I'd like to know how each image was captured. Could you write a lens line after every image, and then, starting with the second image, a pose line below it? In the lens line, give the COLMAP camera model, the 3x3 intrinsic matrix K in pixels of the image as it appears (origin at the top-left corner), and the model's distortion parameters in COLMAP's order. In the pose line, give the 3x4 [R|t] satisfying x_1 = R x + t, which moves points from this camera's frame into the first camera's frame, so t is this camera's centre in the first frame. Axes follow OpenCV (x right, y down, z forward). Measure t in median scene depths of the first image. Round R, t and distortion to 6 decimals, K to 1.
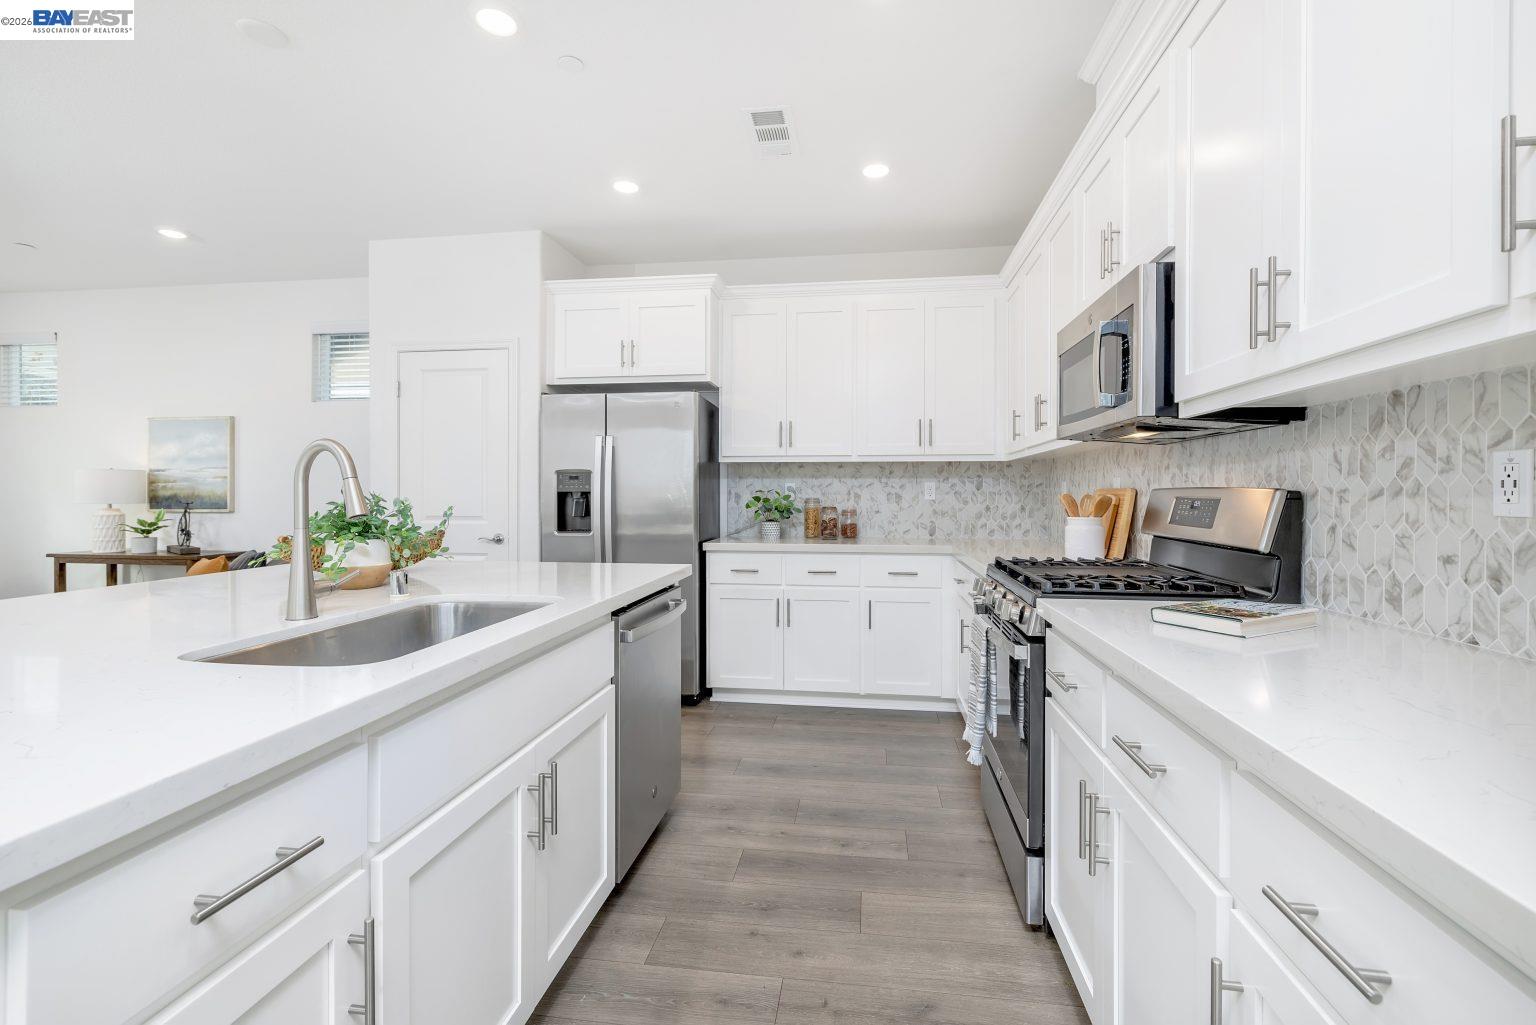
lens RADIAL K [[675.0, 0, 770.9], [0, 675.0, 498.5], [0, 0, 1]] dist [-0.001490, -0.000028]
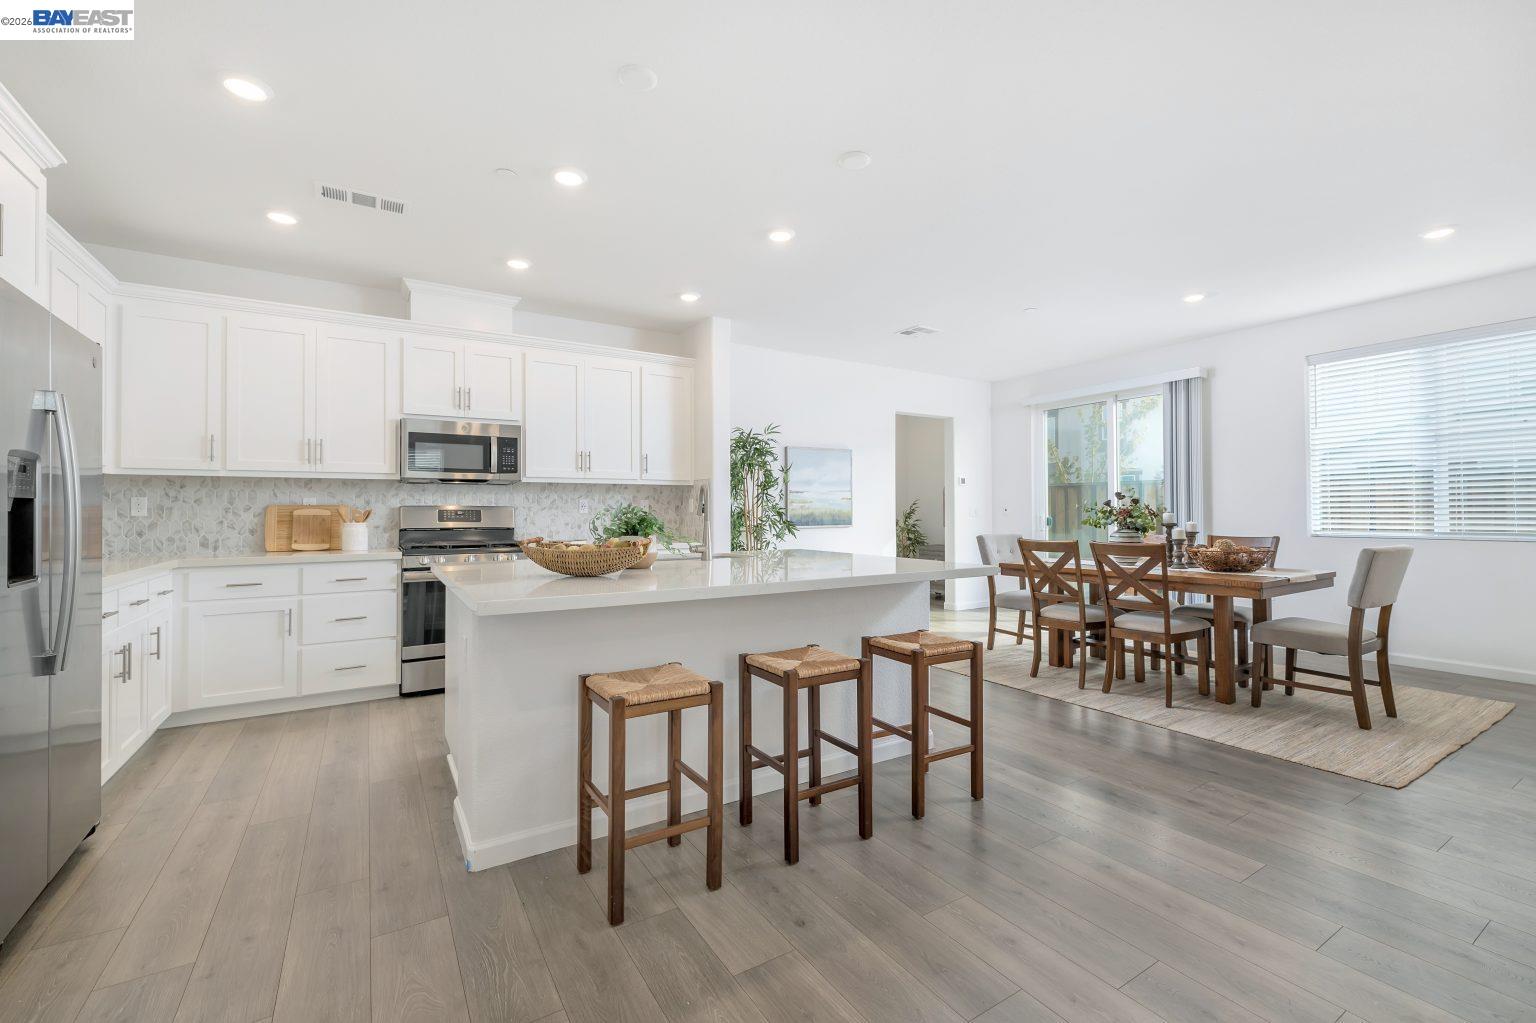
lens RADIAL K [[675.0, 0, 771.3], [0, 675.0, 508.0], [0, 0, 1]] dist [-0.001490, -0.000028]
pose [[-0.639054, 0.003546, 0.769153, -1.292862], [0.008839, 0.999957, 0.002734, -0.004327], [-0.769111, 0.008545, -0.639058, 1.153481]]
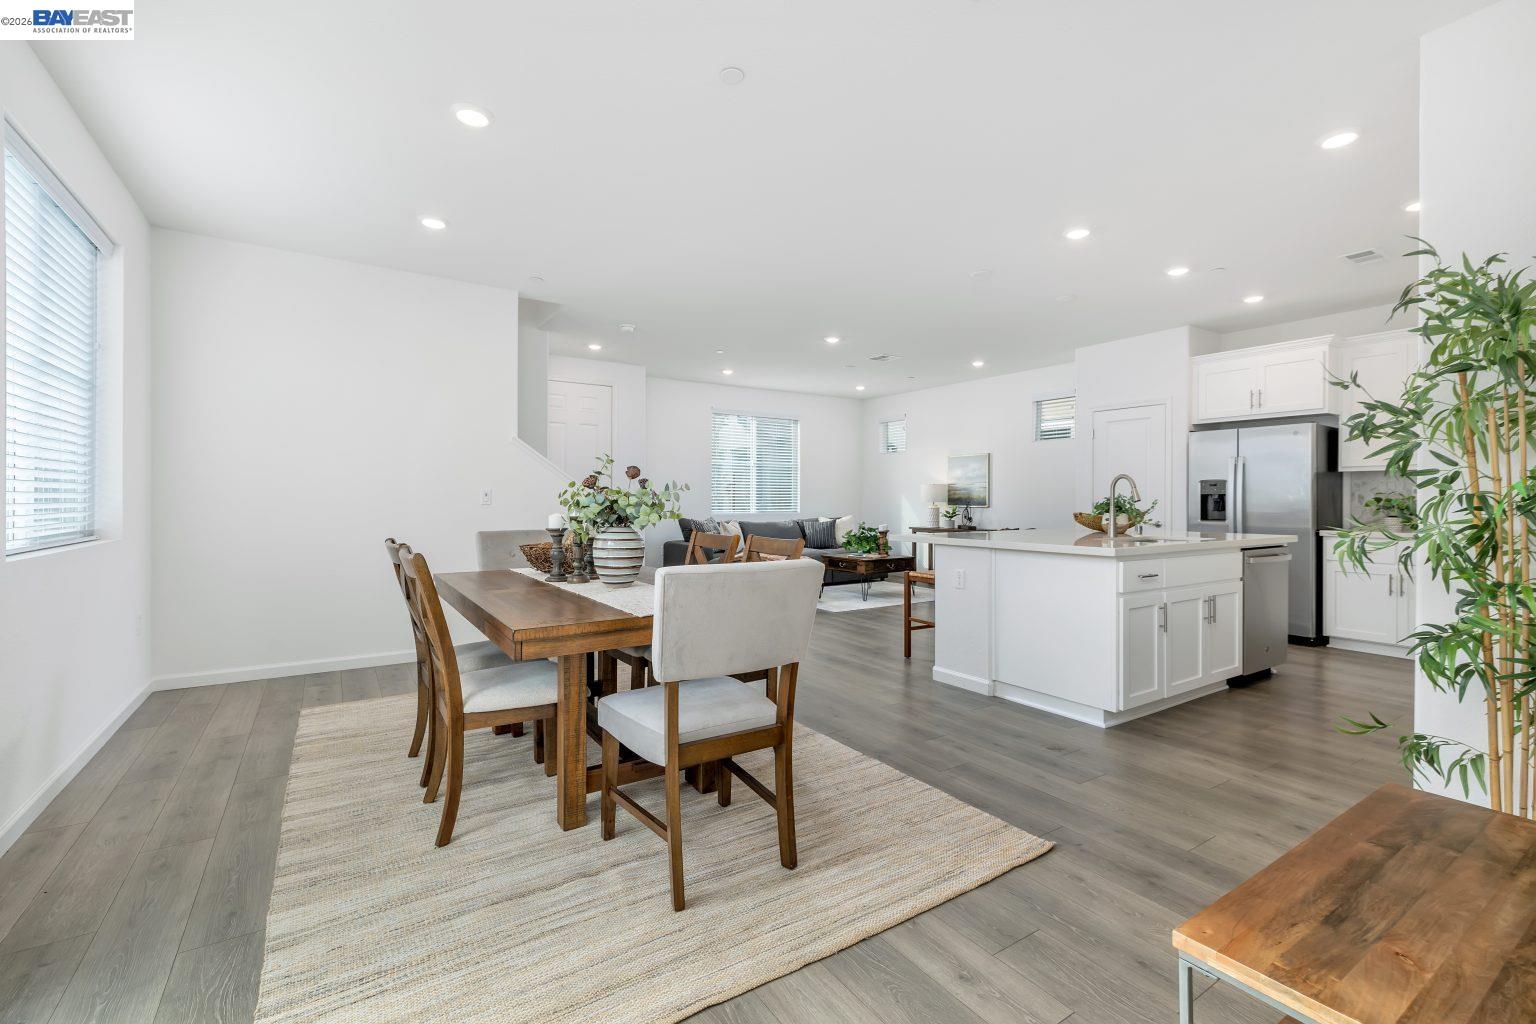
lens RADIAL K [[675.0, 0, 771.0], [0, 675.0, 498.8], [0, 0, 1]] dist [-0.001490, -0.000028]
pose [[0.663843, -0.000308, -0.747872, 0.177604], [-0.006700, 0.999957, -0.006359, 0.015735], [0.747842, 0.009232, 0.663813, -0.727529]]
